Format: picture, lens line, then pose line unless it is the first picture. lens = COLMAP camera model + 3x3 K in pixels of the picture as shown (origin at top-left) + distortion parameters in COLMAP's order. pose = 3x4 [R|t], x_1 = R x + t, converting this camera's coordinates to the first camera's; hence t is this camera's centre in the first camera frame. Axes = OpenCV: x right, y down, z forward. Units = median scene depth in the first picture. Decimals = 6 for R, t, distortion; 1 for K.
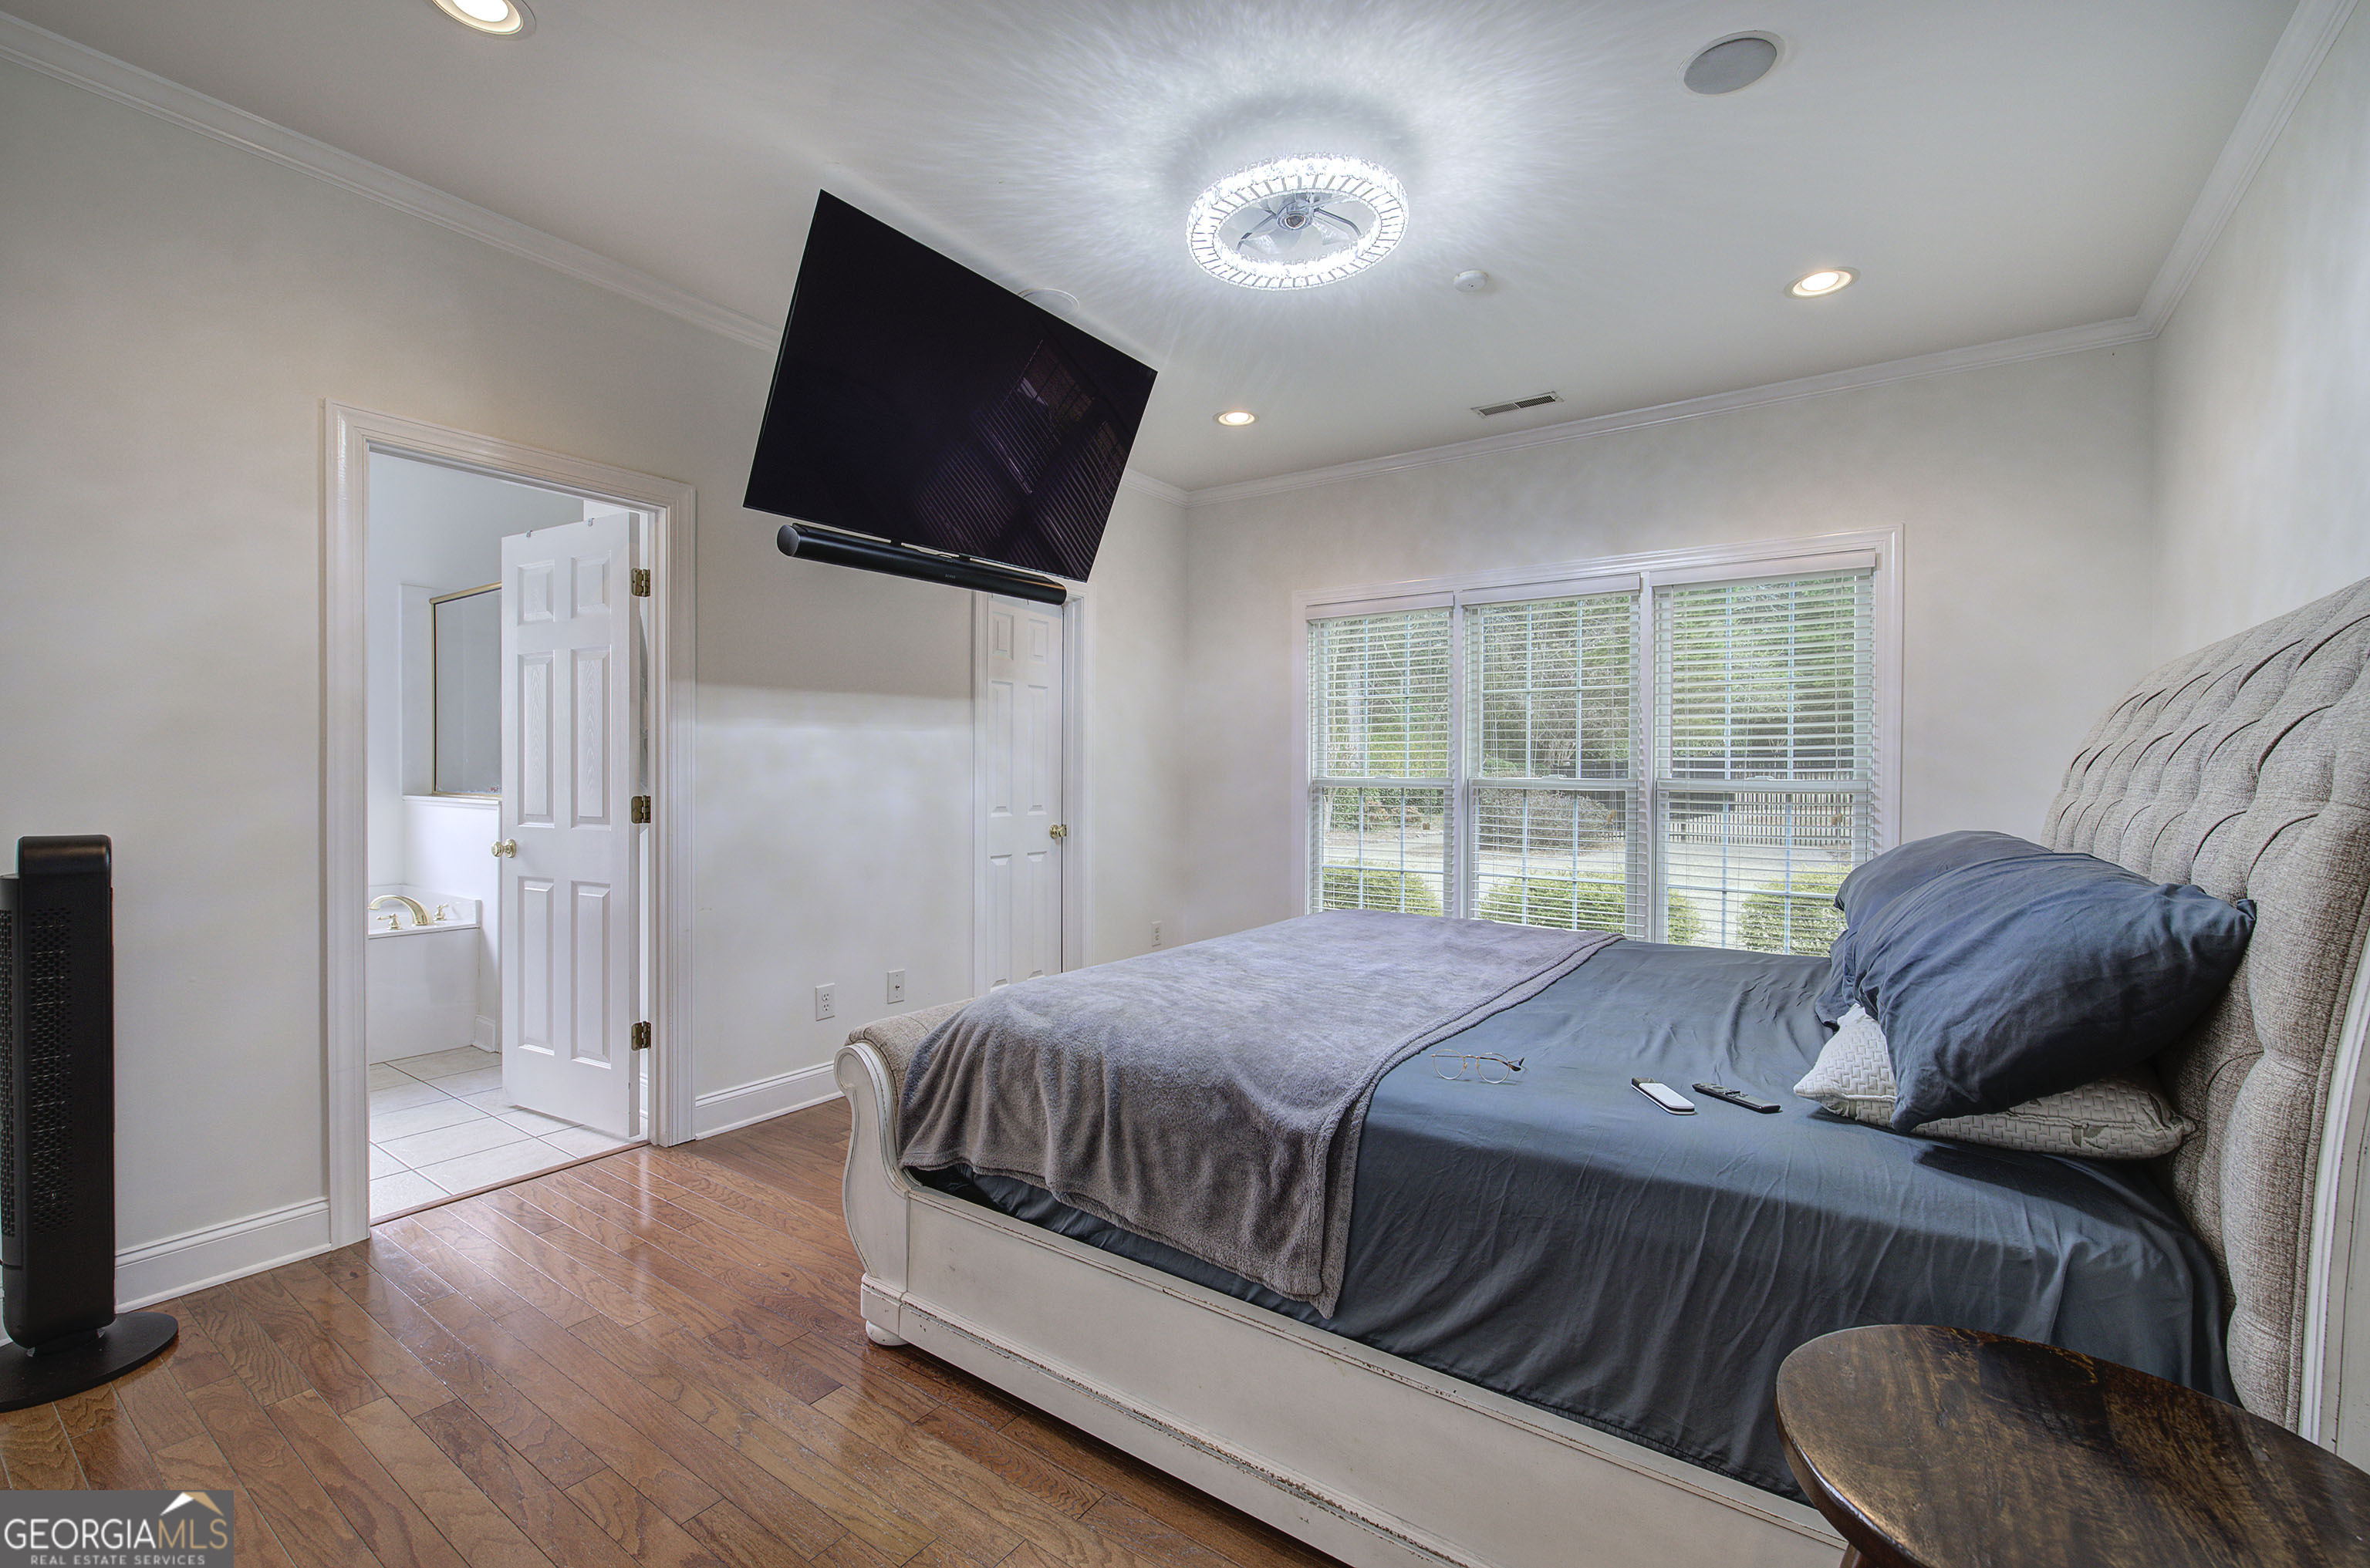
lens RADIAL K [[1003.8, 0, 1184.1], [0, 1003.8, 786.2], [0, 0, 1]] dist [-0.002559, -0.000037]
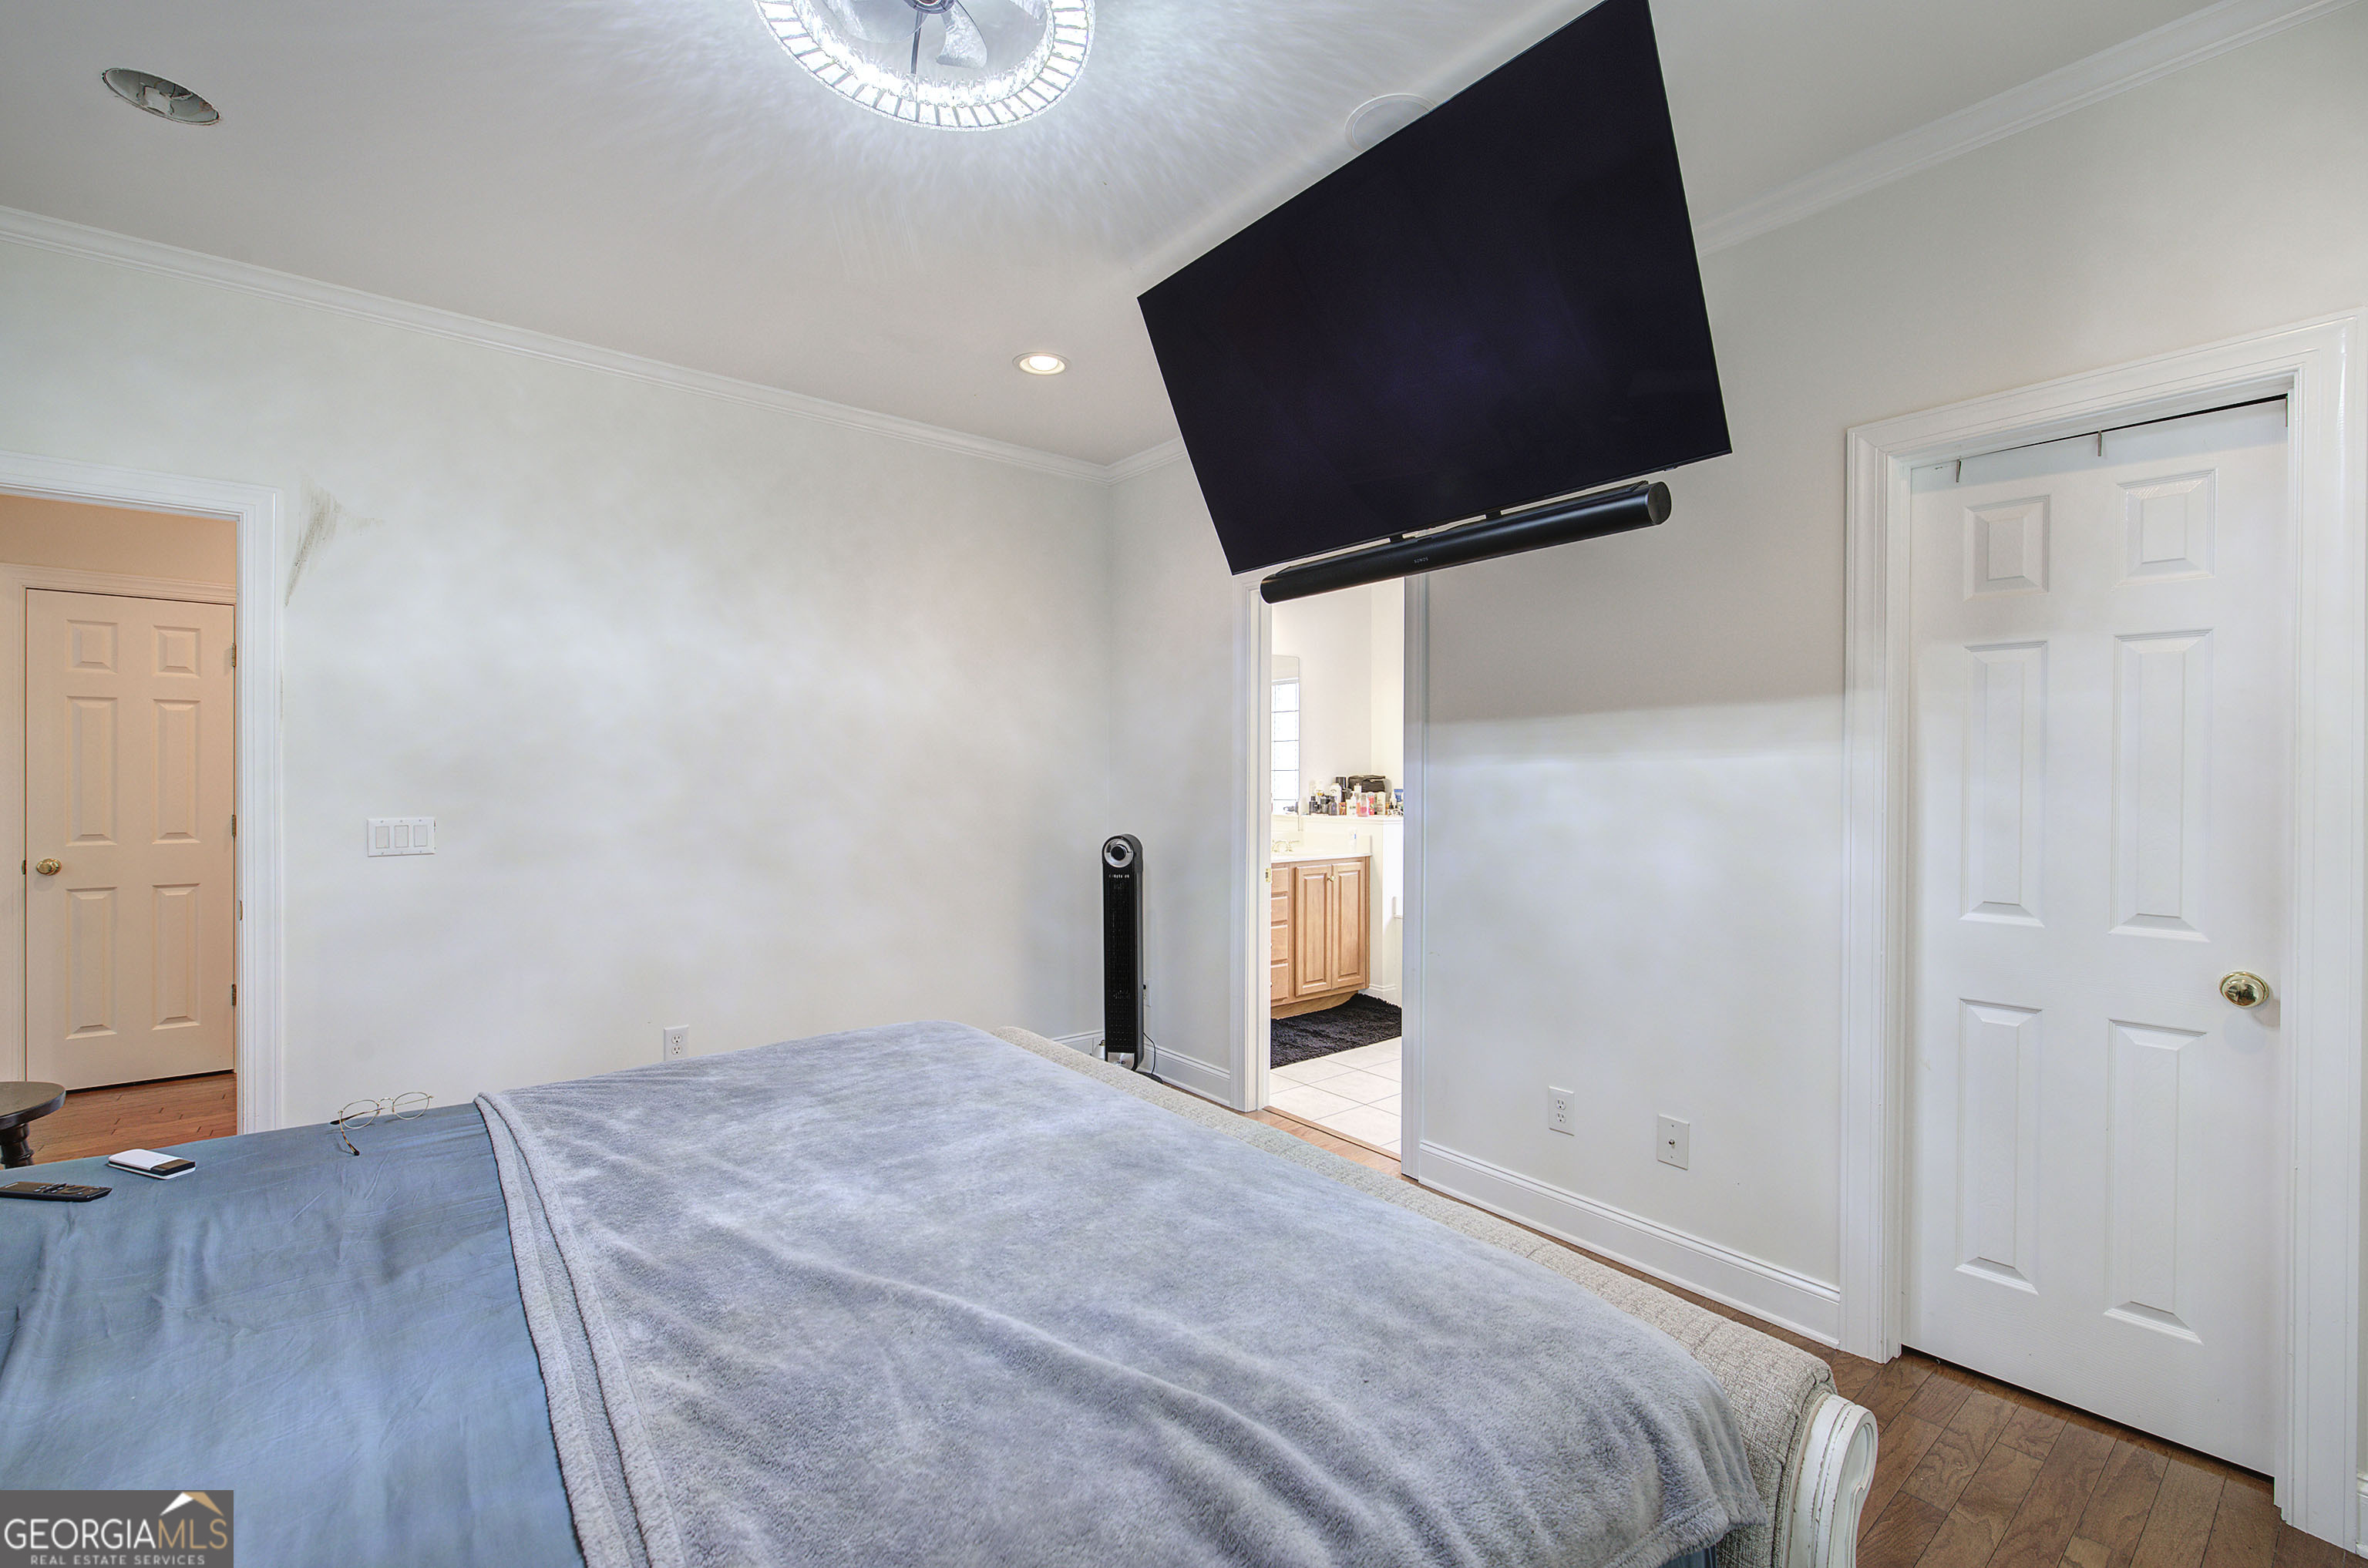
lens RADIAL K [[1003.2, 0, 1176.2], [0, 1003.2, 780.9], [0, 0, 1]] dist [-0.002559, -0.000037]
pose [[-0.274789, -0.001461, -0.961504, 0.469225], [-0.018668, 0.999818, 0.003815, -0.038846], [0.961323, 0.018998, -0.274766, 0.902160]]
